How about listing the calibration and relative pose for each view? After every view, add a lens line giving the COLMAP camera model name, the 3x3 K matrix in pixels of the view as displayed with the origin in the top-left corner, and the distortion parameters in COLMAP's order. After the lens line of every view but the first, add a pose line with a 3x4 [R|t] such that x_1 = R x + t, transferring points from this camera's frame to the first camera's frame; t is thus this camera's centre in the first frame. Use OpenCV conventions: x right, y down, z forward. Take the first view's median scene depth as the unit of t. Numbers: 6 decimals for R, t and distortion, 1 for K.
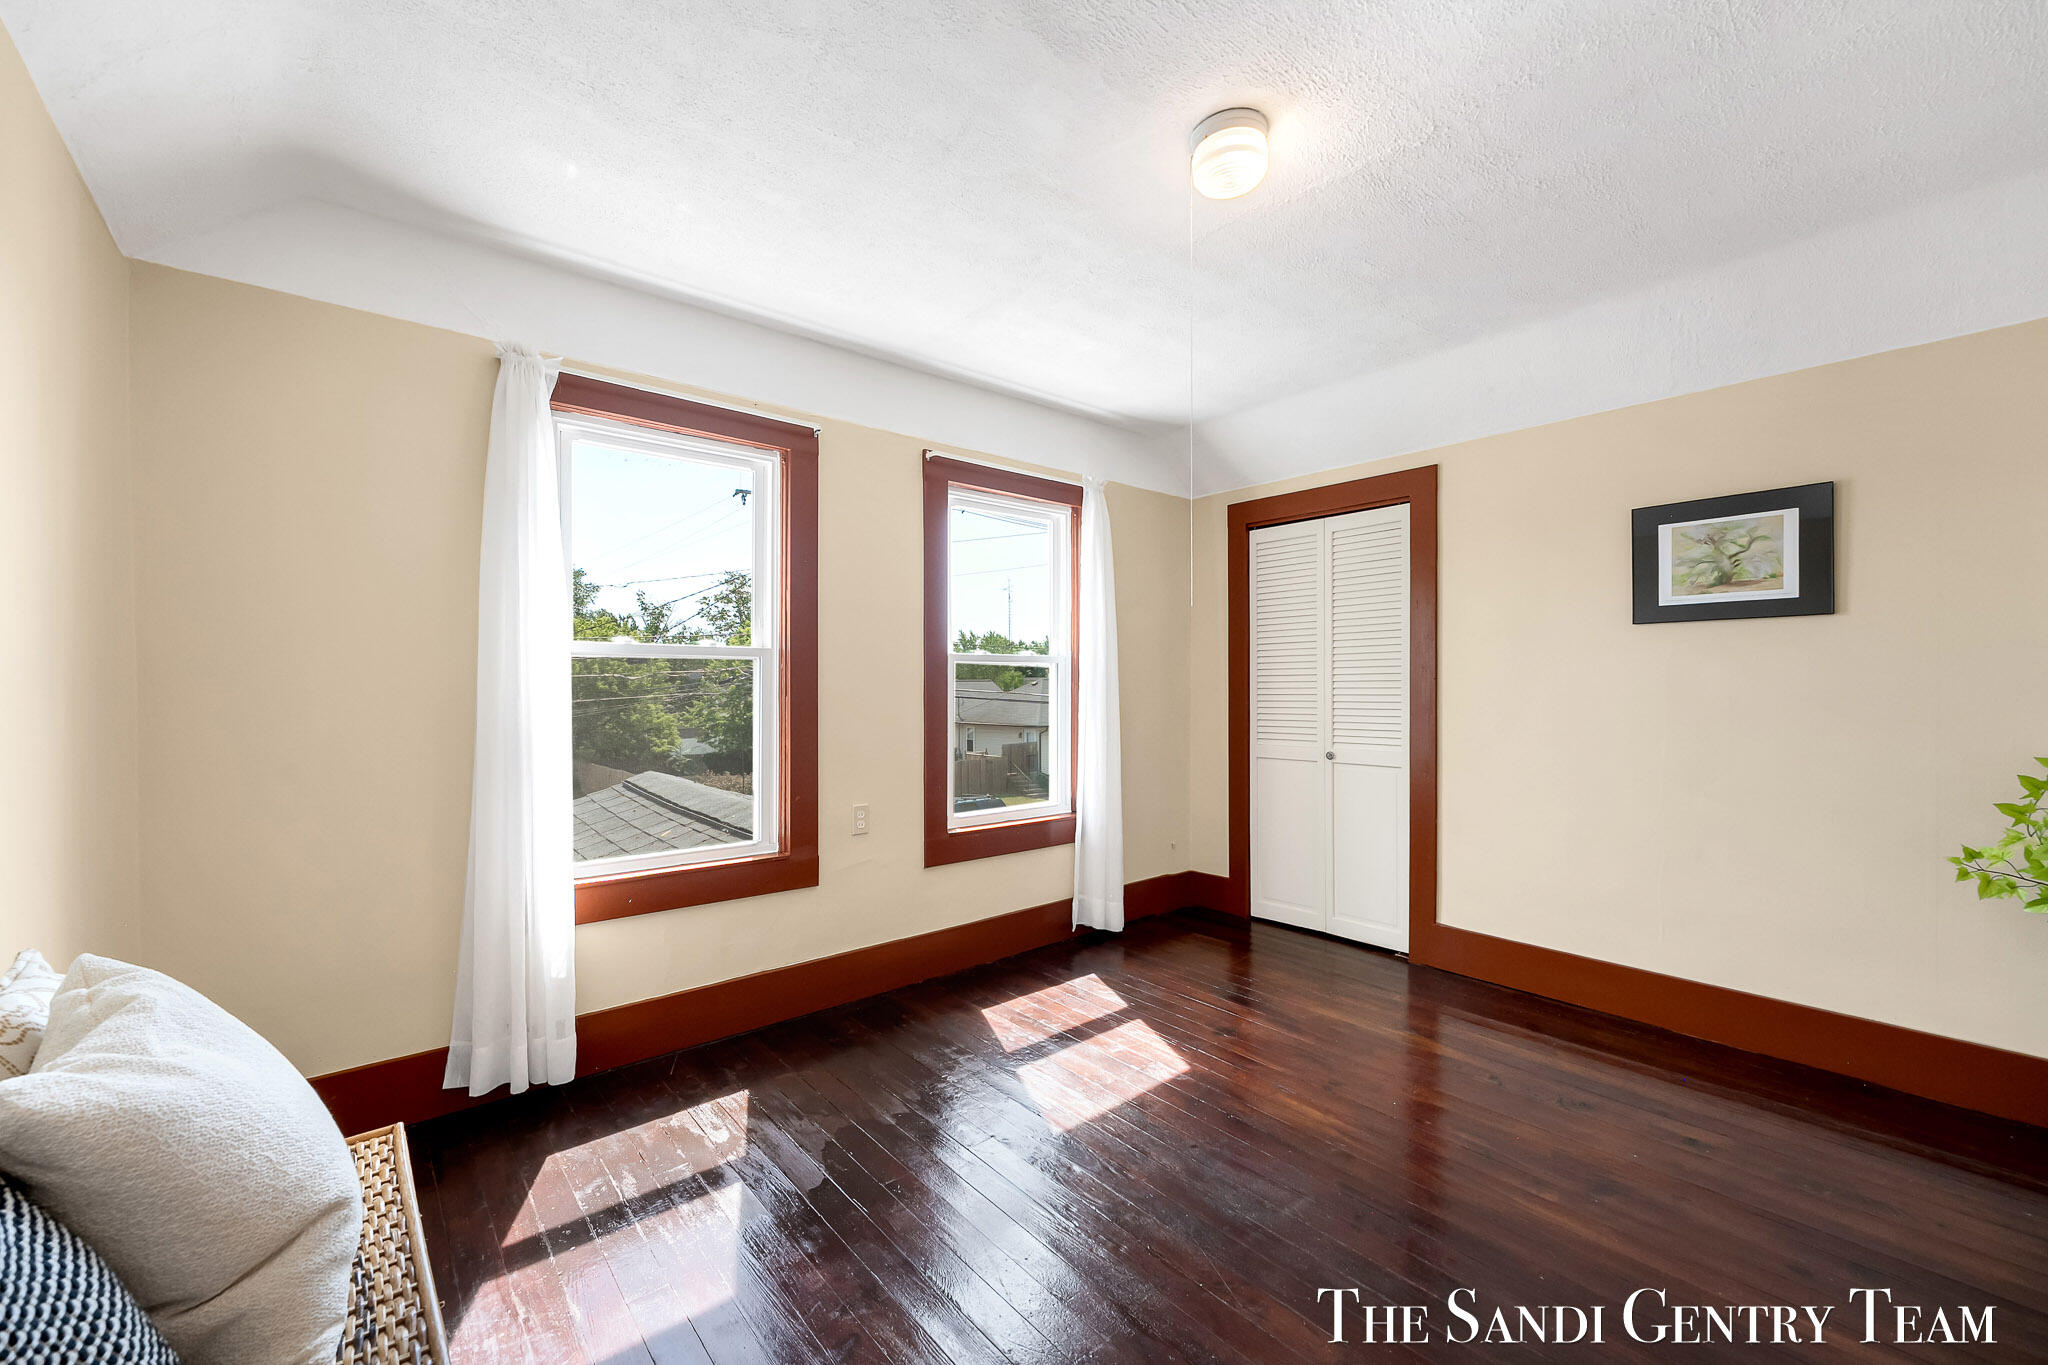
lens RADIAL K [[812.3, 0, 1031.1], [0, 812.3, 684.5], [0, 0, 1]] dist [-0.005620, 0.000645]
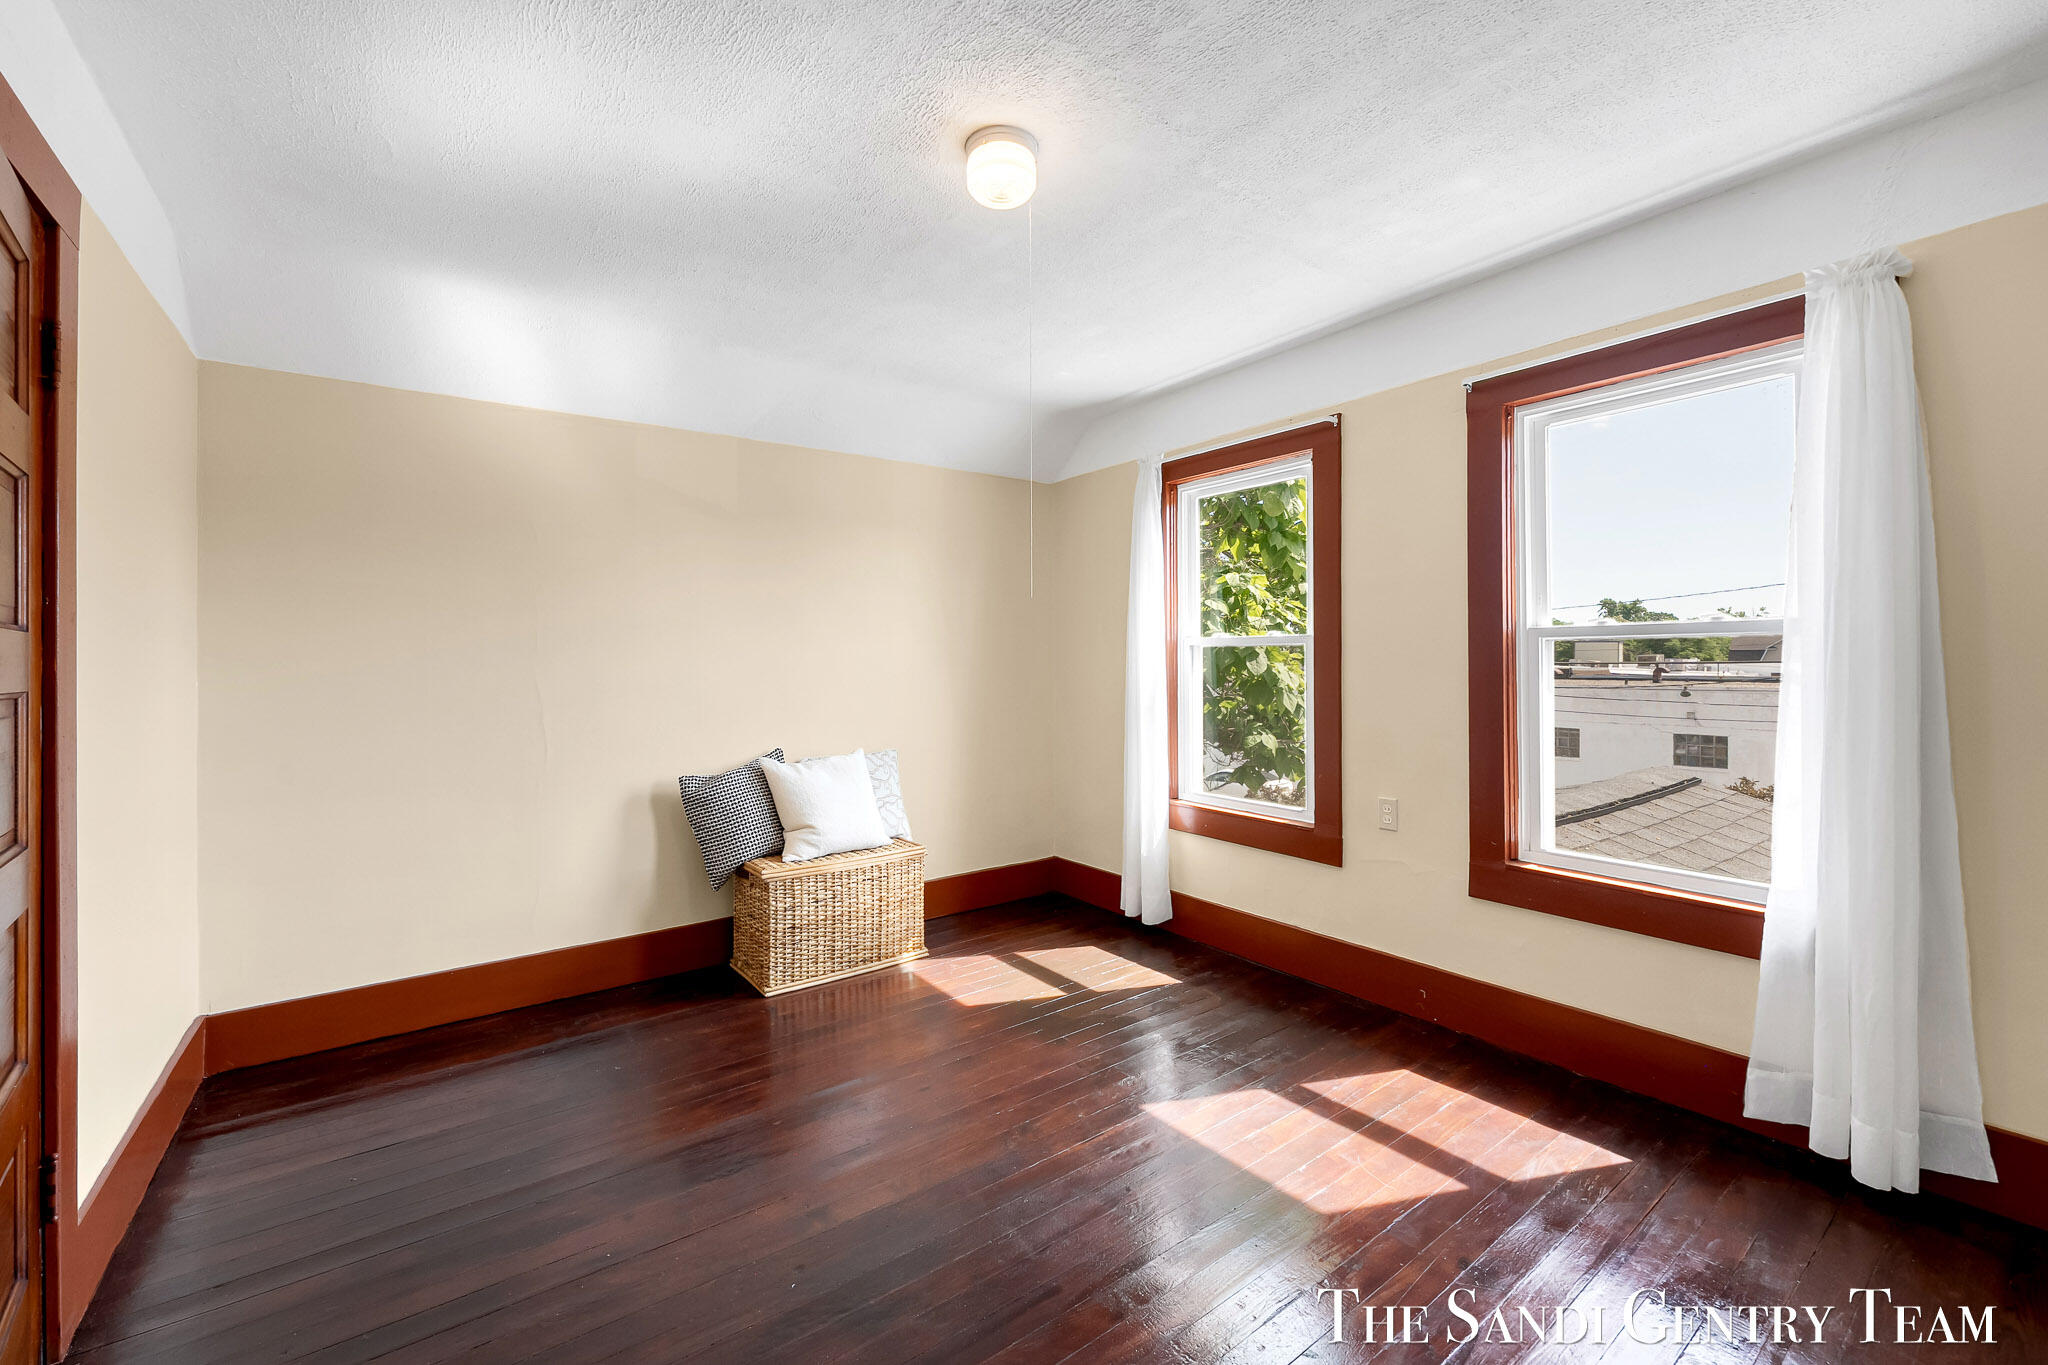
lens RADIAL K [[812.3, 0, 1030.6], [0, 812.3, 669.1], [0, 0, 1]] dist [-0.005620, 0.000645]
pose [[-0.050506, -0.001962, -0.998722, 0.771430], [-0.008926, 0.999959, -0.001513, 0.006020], [0.998684, 0.008838, -0.050521, 0.666879]]
